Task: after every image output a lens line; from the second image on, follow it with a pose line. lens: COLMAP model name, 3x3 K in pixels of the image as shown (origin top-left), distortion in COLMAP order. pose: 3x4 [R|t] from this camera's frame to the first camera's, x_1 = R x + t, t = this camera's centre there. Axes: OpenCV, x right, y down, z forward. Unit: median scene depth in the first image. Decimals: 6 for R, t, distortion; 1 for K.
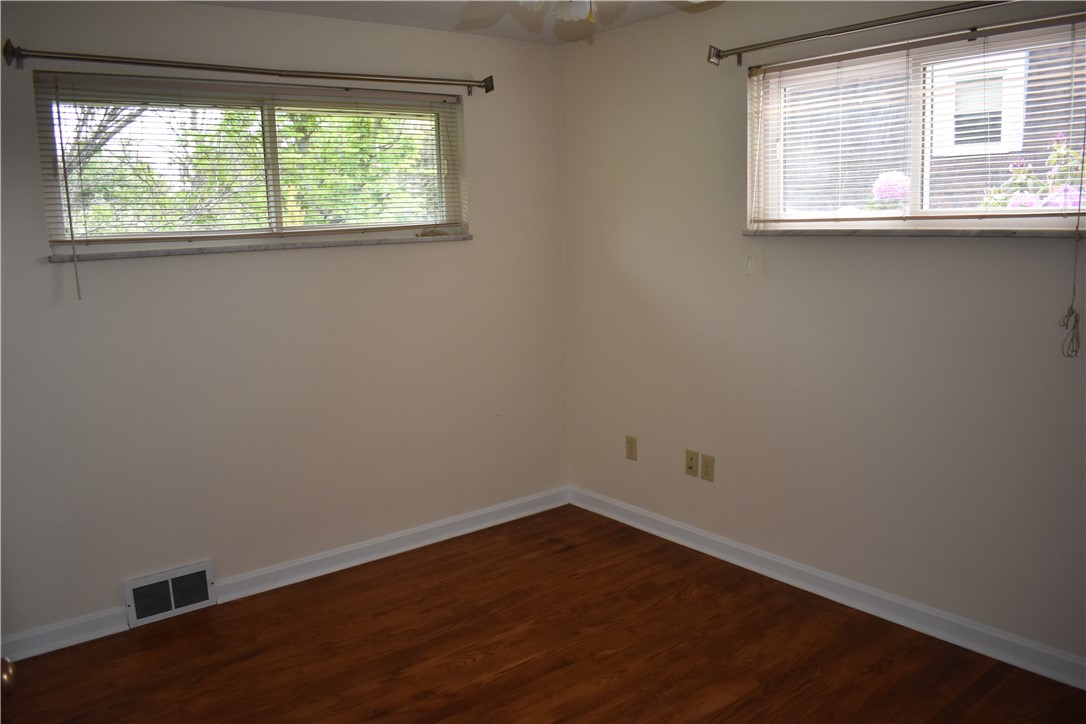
lens RADIAL K [[843.6, 0, 549.3], [0, 843.6, 357.1], [0, 0, 1]] dist [-0.091208, 0.002423]
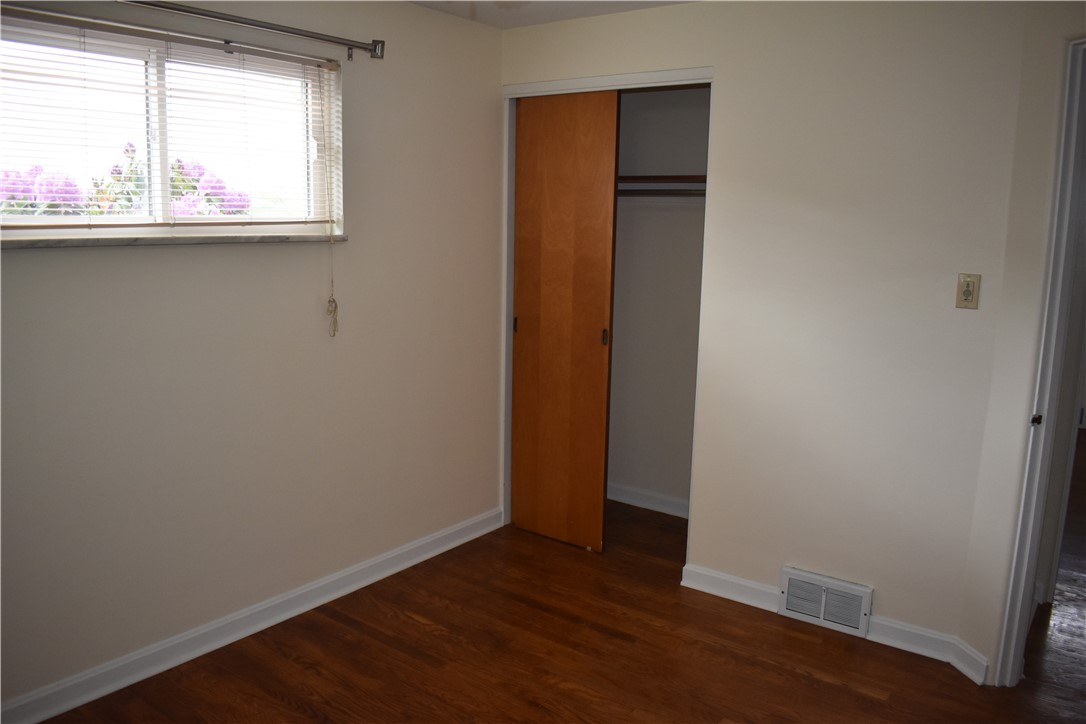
lens RADIAL K [[843.6, 0, 549.3], [0, 843.6, 357.1], [0, 0, 1]] dist [-0.091208, 0.002423]
pose [[-0.253000, -0.134944, 0.958009, -0.615272], [0.144225, 0.973899, 0.175270, -0.132436], [-0.956656, 0.182513, -0.226934, 0.883996]]
